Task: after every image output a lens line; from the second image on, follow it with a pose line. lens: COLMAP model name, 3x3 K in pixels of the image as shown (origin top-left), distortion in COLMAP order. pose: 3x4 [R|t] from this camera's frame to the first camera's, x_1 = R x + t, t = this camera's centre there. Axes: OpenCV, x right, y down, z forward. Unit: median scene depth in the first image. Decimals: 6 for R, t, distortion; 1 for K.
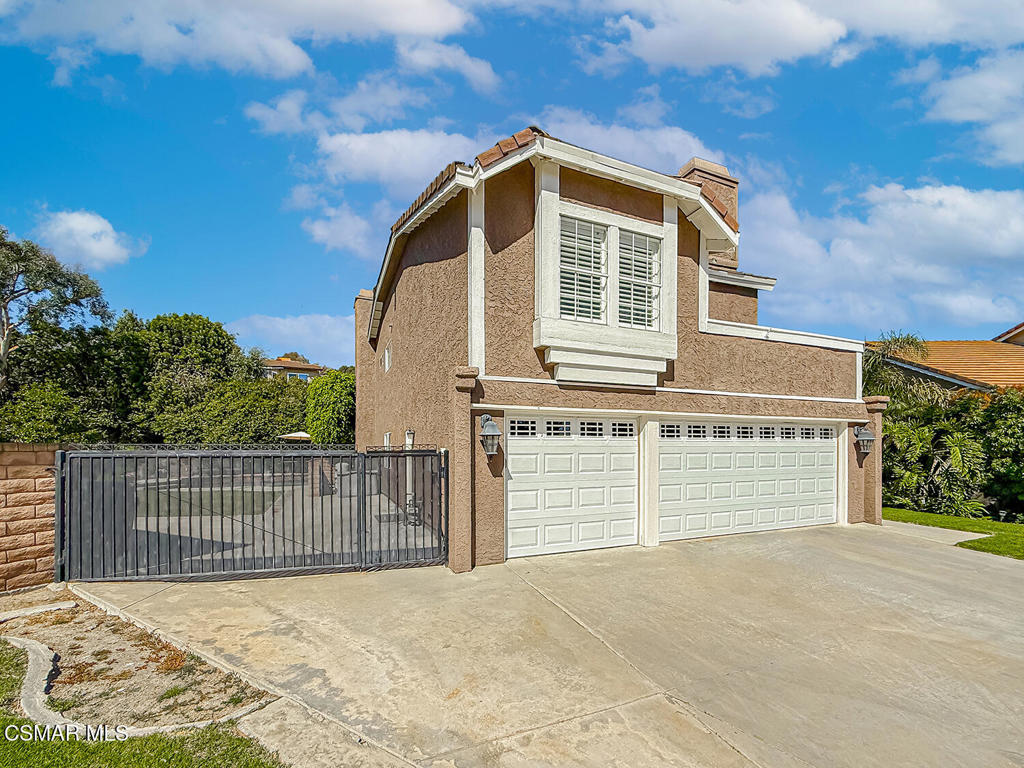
lens RADIAL K [[415.7, 0, 510.2], [0, 415.7, 365.7], [0, 0, 1]] dist [-0.000064, -0.000039]
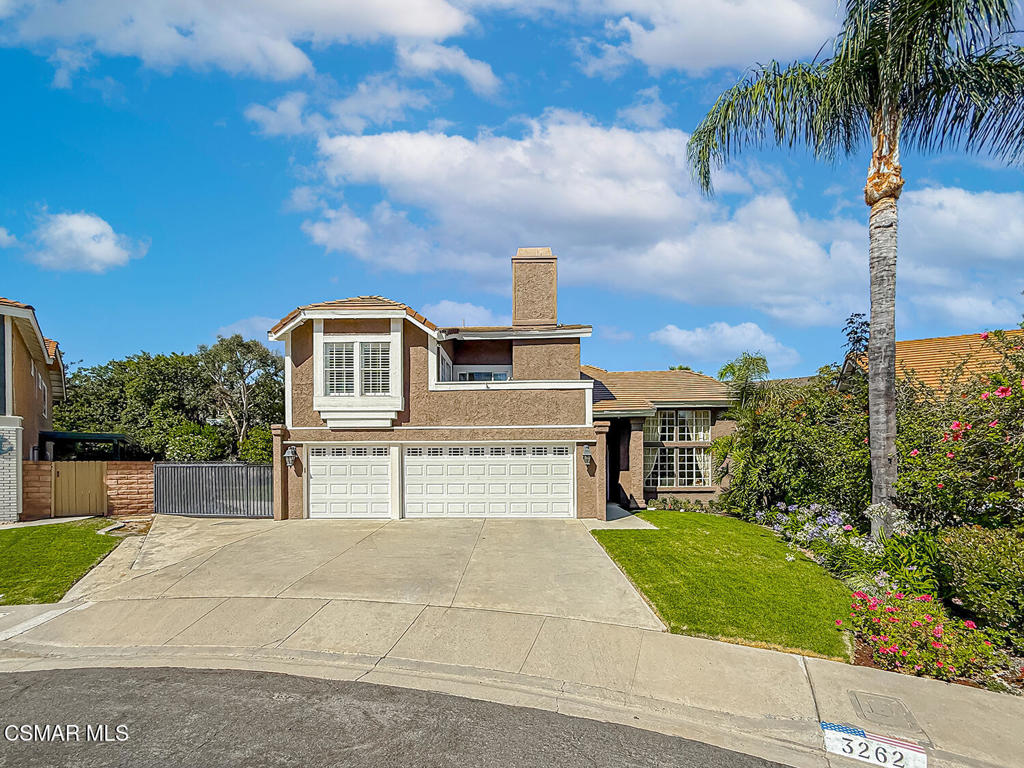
lens RADIAL K [[405.3, 0, 513.8], [0, 405.3, 369.9], [0, 0, 1]] dist [-0.000313, -0.000002]
pose [[0.921202, -0.092567, -0.377912, 1.483118], [0.078640, 0.995538, -0.052155, -0.058659], [0.381054, 0.018326, 0.924371, -0.385798]]
